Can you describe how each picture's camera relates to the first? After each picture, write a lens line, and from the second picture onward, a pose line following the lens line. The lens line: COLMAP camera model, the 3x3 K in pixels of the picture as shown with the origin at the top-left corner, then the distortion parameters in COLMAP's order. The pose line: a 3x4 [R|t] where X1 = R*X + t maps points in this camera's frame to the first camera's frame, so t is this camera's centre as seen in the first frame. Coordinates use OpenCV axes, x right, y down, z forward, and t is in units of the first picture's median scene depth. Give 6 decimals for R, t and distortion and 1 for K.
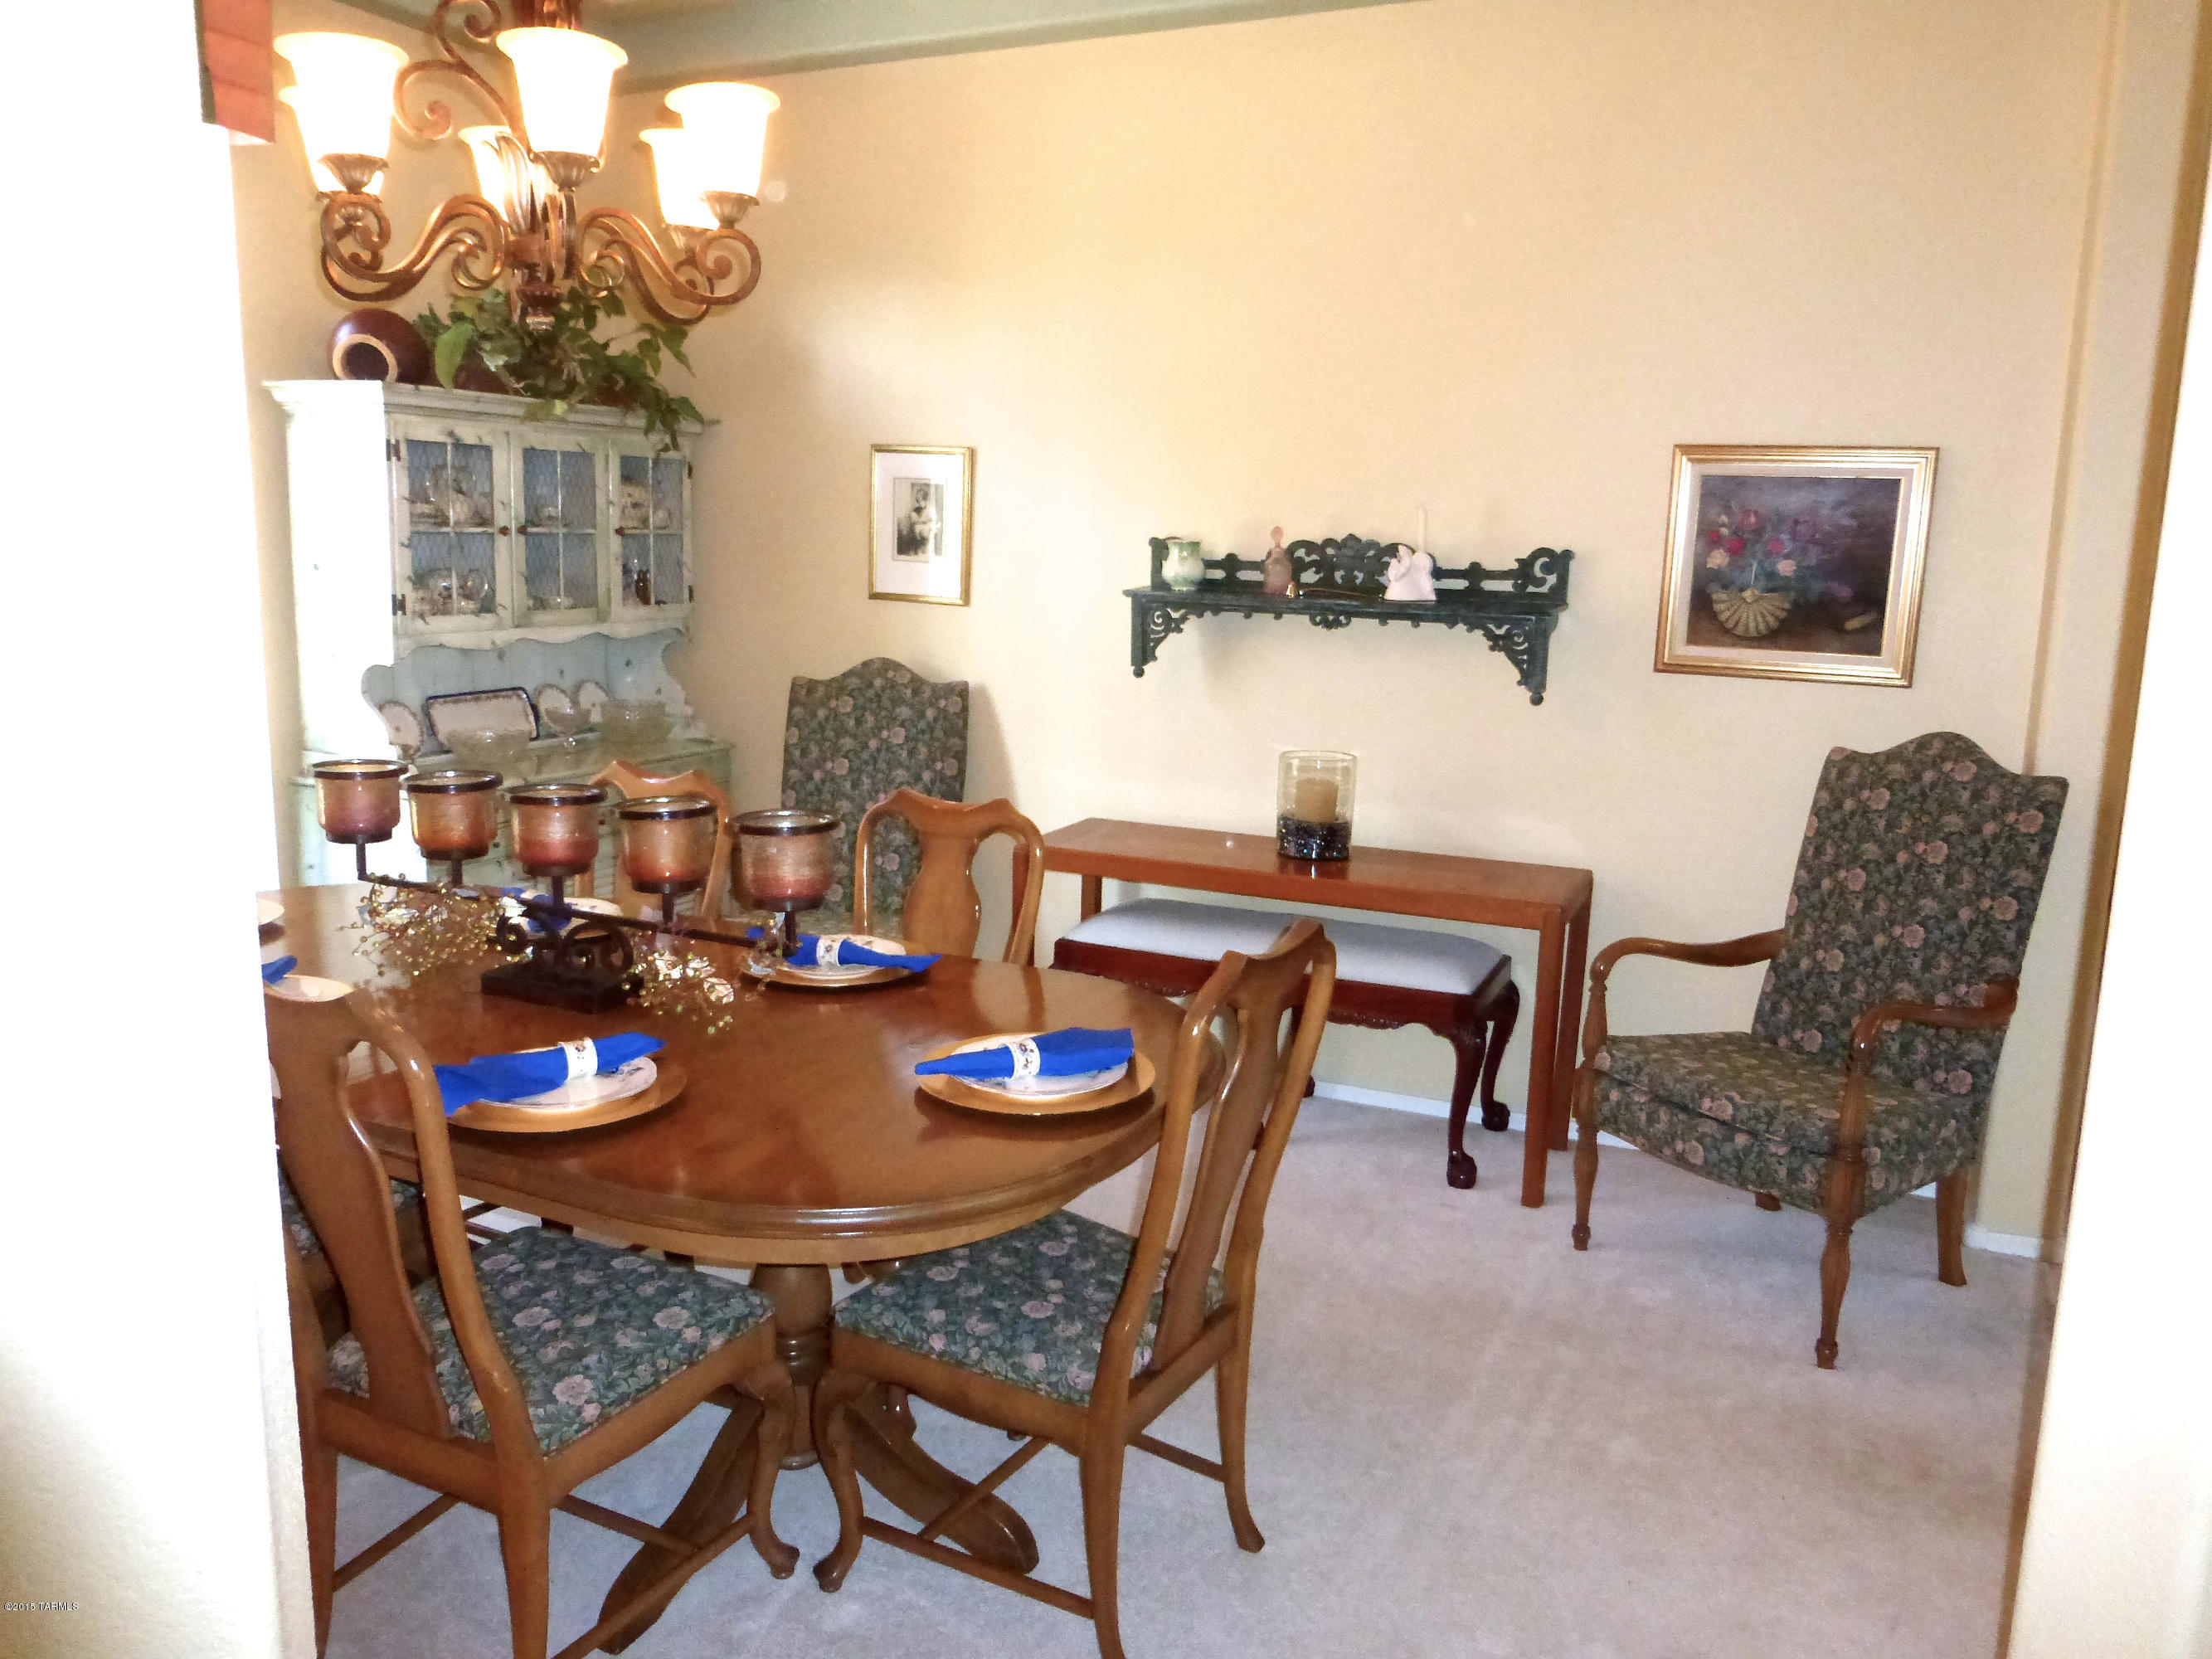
lens RADIAL K [[1764.0, 0, 1112.7], [0, 1764.0, 831.4], [0, 0, 1]] dist [-0.040776, 0.016829]
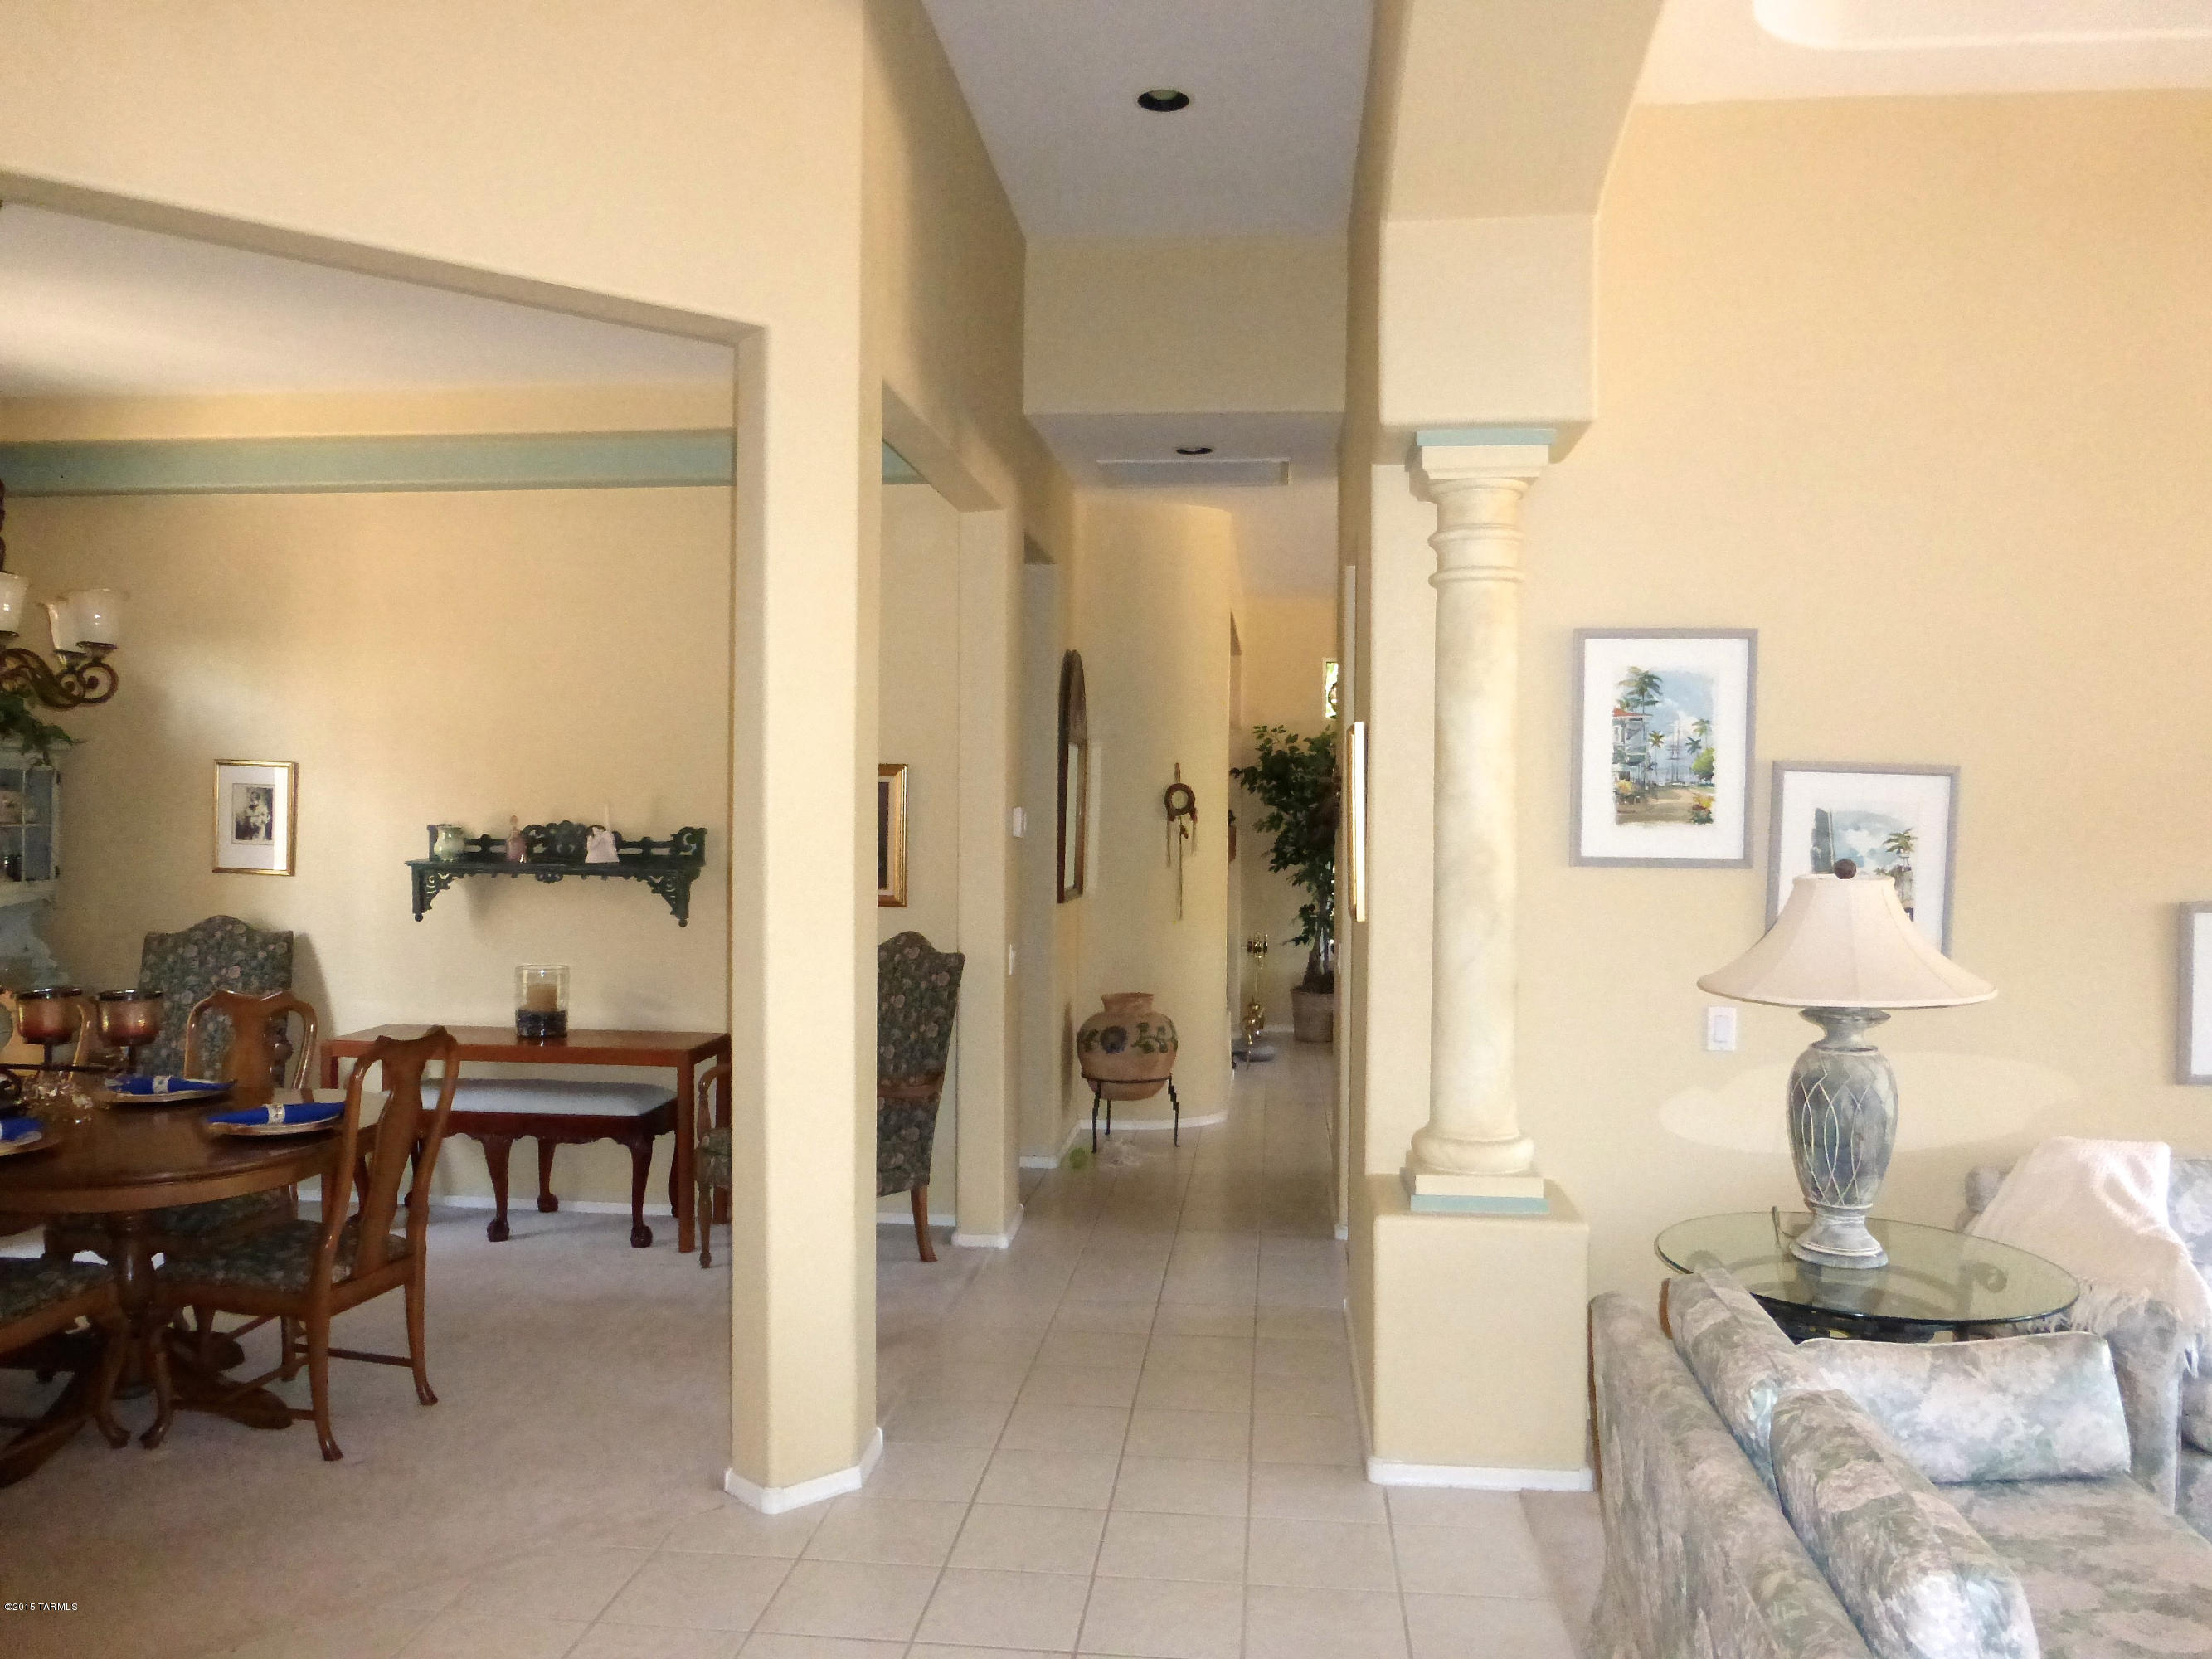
lens RADIAL K [[1670.9, 0, 1115.5], [0, 1670.9, 827.7], [0, 0, 1]] dist [-0.026021, 0.029804]
pose [[0.942224, -0.017701, 0.334516, 0.102276], [0.068949, 0.987469, -0.141954, 0.072191], [-0.327811, 0.156817, 0.931637, -0.481177]]
